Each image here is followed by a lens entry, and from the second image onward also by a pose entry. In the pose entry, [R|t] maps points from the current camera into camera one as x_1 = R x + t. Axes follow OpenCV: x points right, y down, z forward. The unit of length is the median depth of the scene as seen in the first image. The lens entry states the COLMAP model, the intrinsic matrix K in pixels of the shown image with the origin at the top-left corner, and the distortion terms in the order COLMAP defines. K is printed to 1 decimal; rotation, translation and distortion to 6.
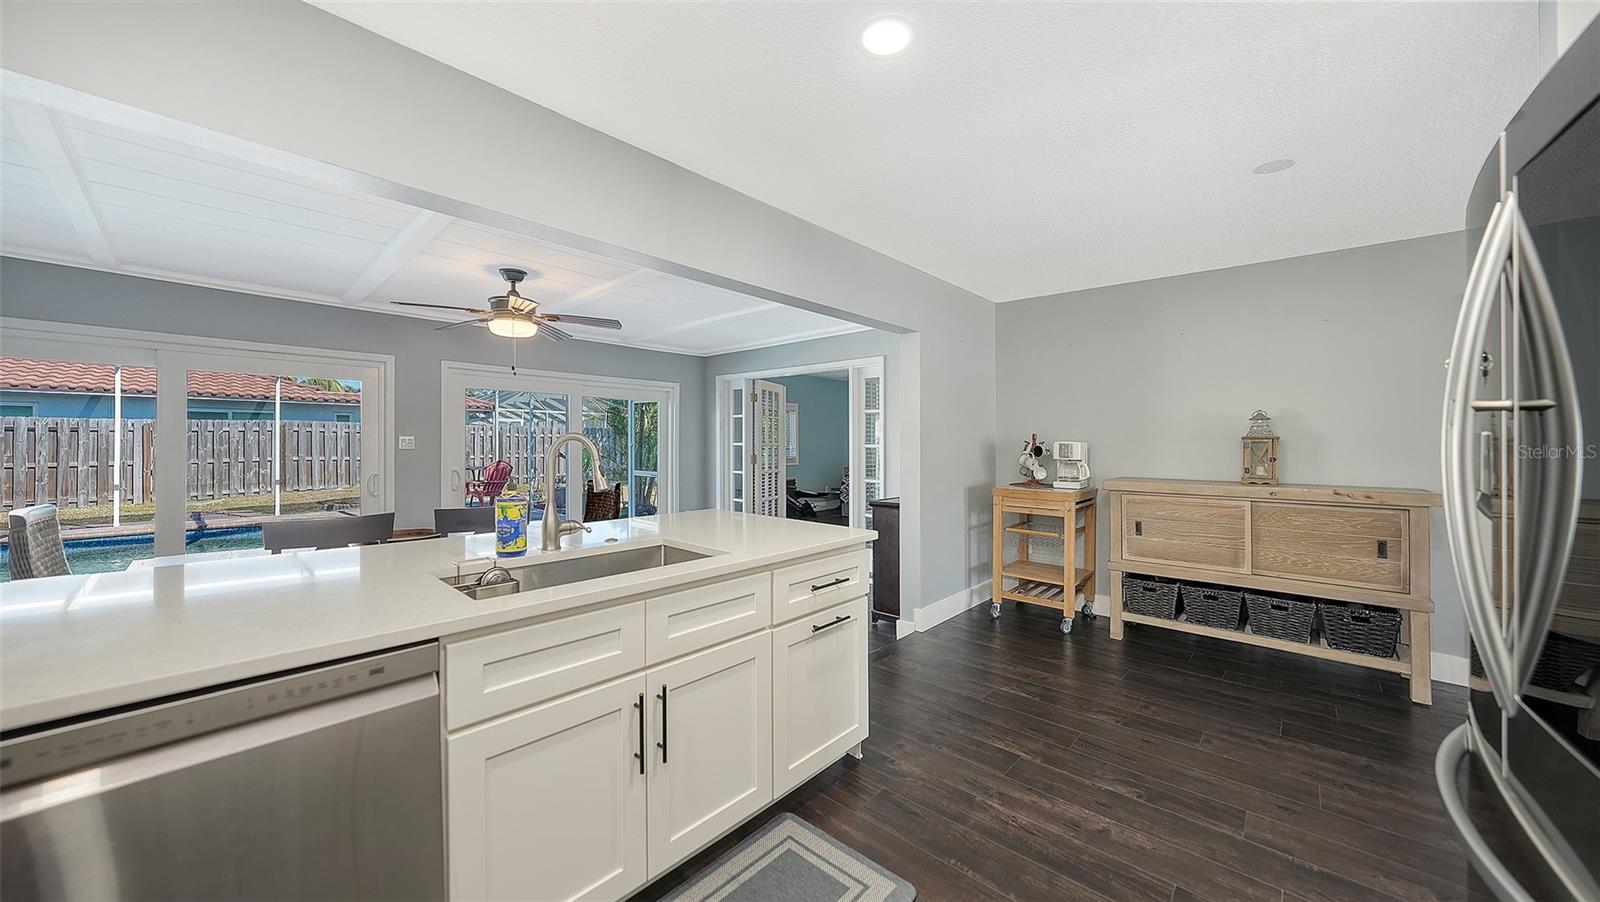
lens RADIAL K [[578.6, 0, 778.5], [0, 578.6, 437.6], [0, 0, 1]] dist [0.000585, 0.000048]
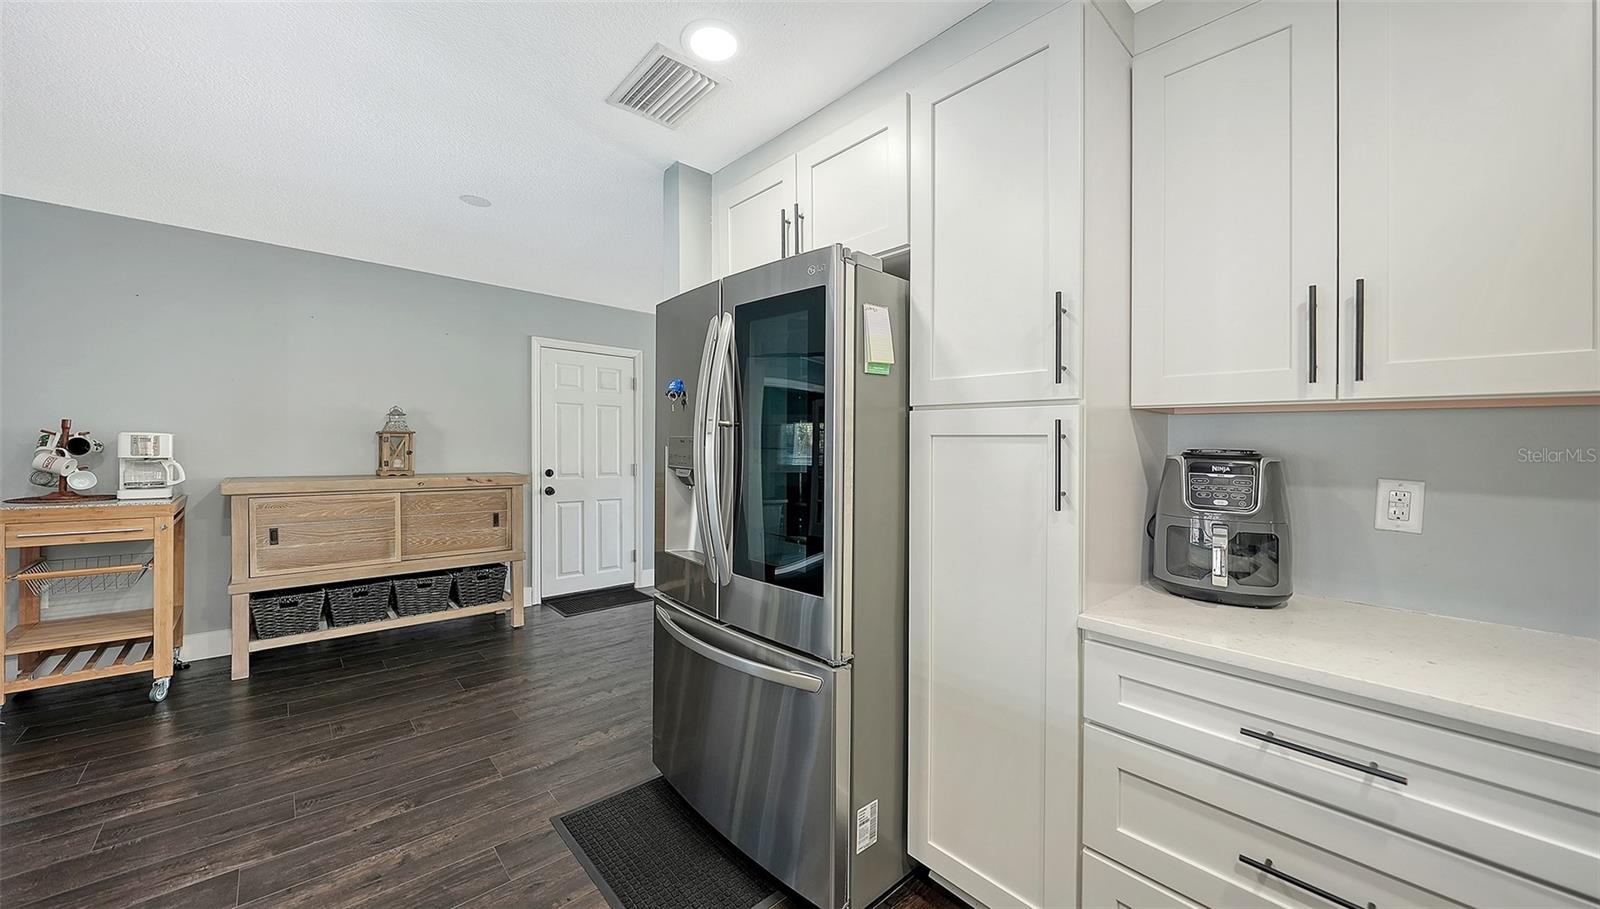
lens RADIAL K [[585.9, 0, 801.5], [0, 585.9, 437.1], [0, 0, 1]] dist [0.000088, 0.000032]
pose [[0.070538, 0.006873, 0.997485, -0.202313], [-0.022590, 0.999731, -0.005291, -0.002042], [-0.997253, -0.022160, 0.070675, 0.194893]]
